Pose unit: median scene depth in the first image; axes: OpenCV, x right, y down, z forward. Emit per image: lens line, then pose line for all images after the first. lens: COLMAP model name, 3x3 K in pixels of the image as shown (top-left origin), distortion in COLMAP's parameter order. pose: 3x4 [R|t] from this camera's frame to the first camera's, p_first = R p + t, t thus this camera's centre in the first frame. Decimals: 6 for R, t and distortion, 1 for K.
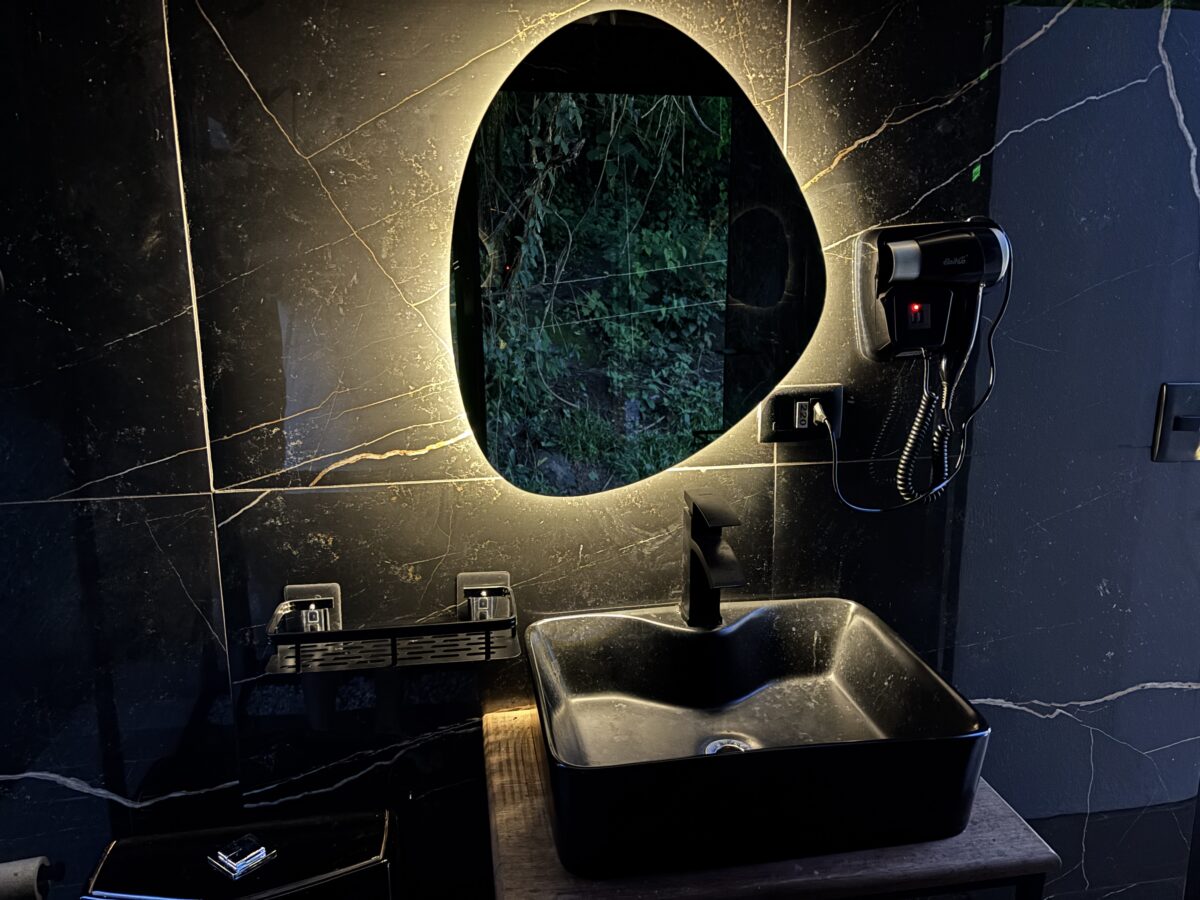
lens RADIAL K [[907.5, 0, 600.0], [0, 907.5, 450.0], [0, 0, 1]] dist [0.043386, -0.059413]
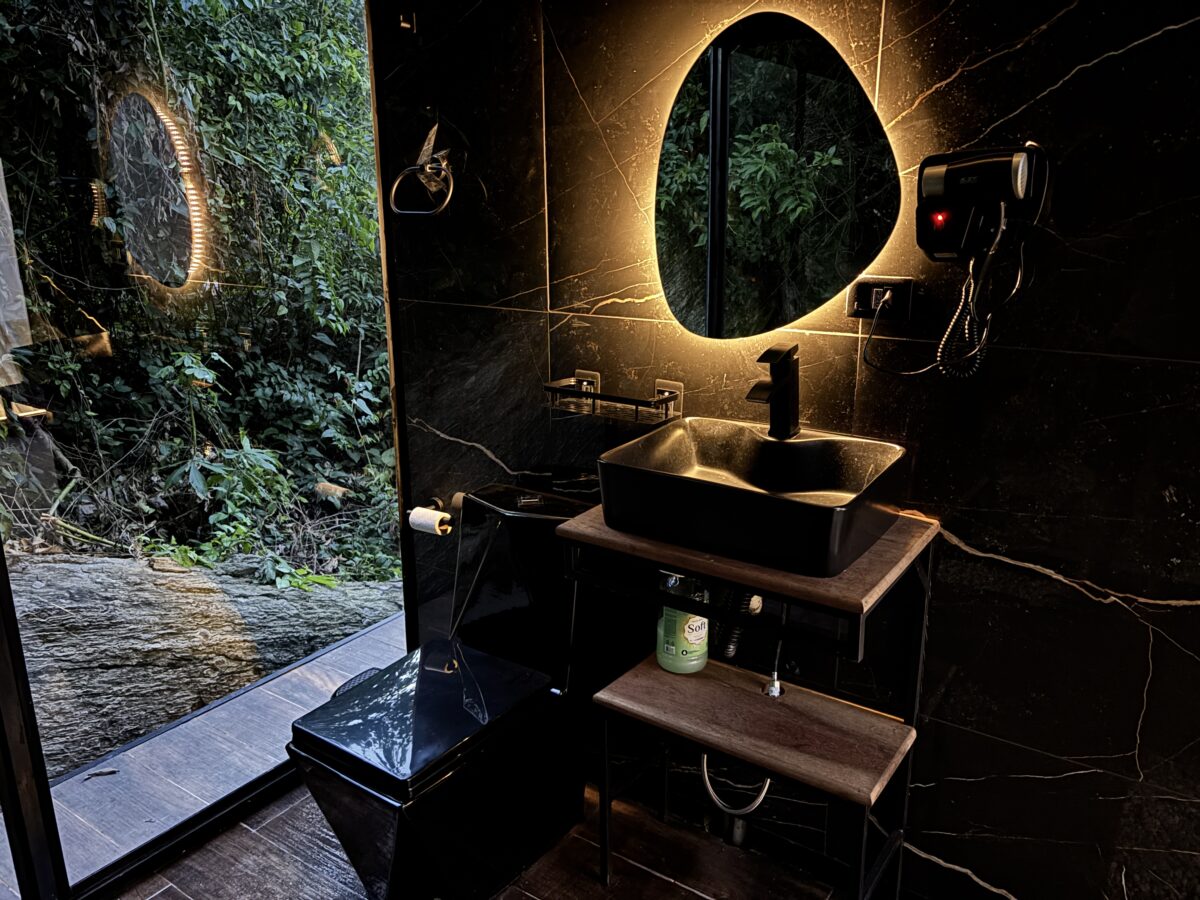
lens RADIAL K [[907.5, 0, 600.0], [0, 907.5, 450.0], [0, 0, 1]] dist [0.043386, -0.059413]
pose [[0.718002, 0.191535, -0.669169, 0.903080], [-0.140555, 0.981486, 0.130117, 0.064444], [0.681702, 0.000631, 0.731630, -0.264522]]
